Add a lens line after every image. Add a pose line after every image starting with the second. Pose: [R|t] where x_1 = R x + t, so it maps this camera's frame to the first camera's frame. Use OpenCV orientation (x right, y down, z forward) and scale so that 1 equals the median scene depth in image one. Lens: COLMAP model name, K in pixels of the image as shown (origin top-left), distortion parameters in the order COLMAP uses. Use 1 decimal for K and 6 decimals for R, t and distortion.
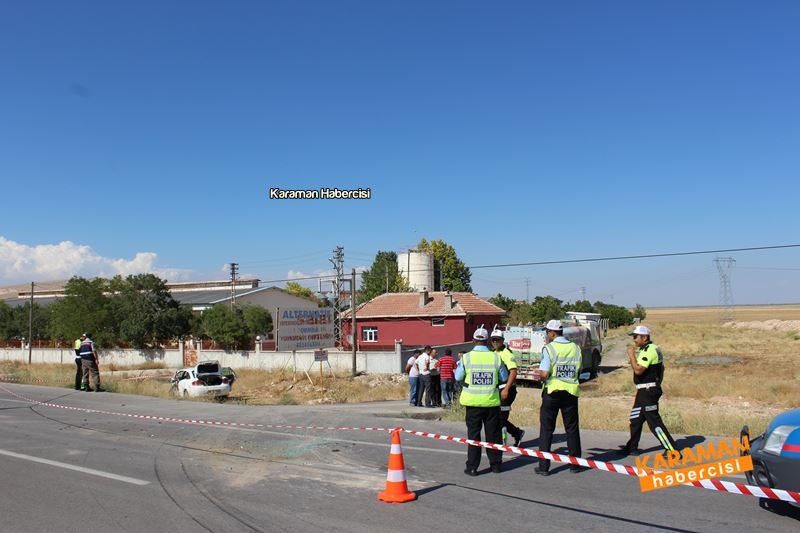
lens RADIAL K [[677.8, 0, 390.3], [0, 677.8, 272.0], [0, 0, 1]] dist [-0.166252, 0.155282]
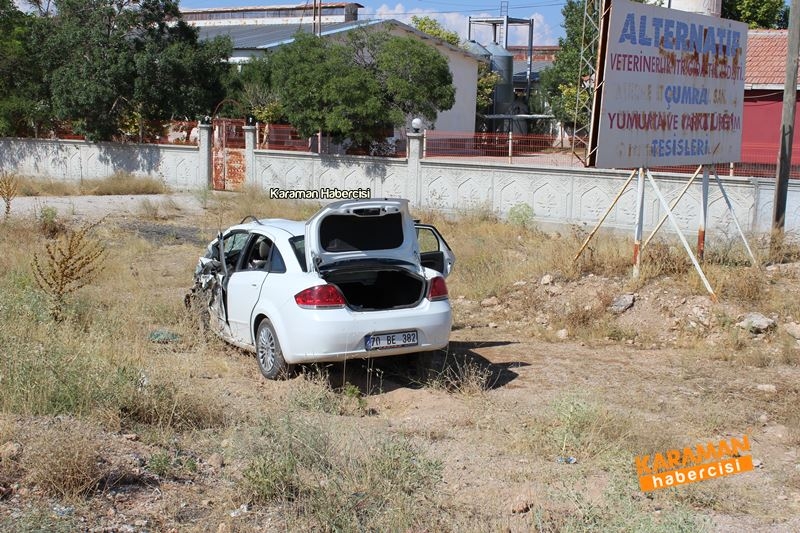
lens RADIAL K [[1100.8, 0, 393.0], [0, 1100.8, 281.7], [0, 0, 1]] dist [-0.040481, 0.040369]
pose [[0.992157, 0.064510, -0.107065, -0.119316], [-0.039111, 0.973741, 0.224272, 0.041006], [0.118721, -0.218325, 0.968628, 0.340792]]
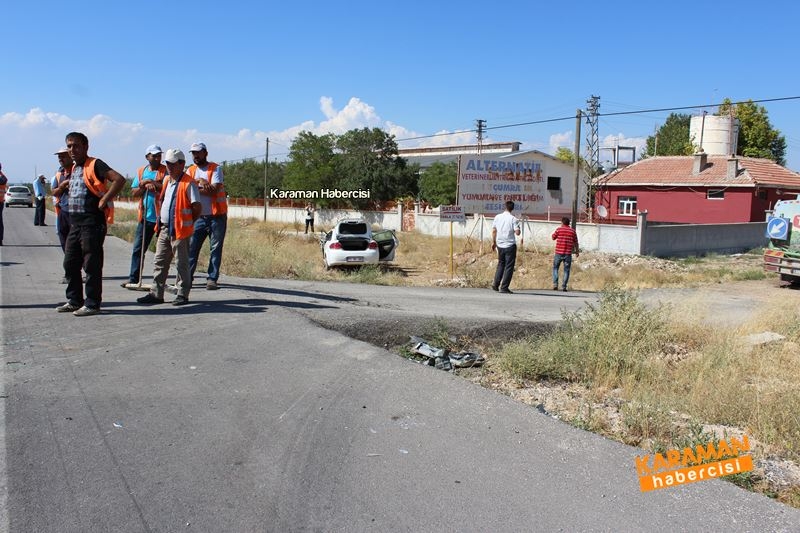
lens RADIAL K [[677.8, 0, 390.3], [0, 677.8, 272.0], [0, 0, 1]] dist [-0.166252, 0.155282]
pose [[0.903899, 0.087374, -0.418728, 0.055070], [-0.008975, 0.982574, 0.185656, 0.025454], [0.427653, -0.164056, 0.888931, 0.166330]]
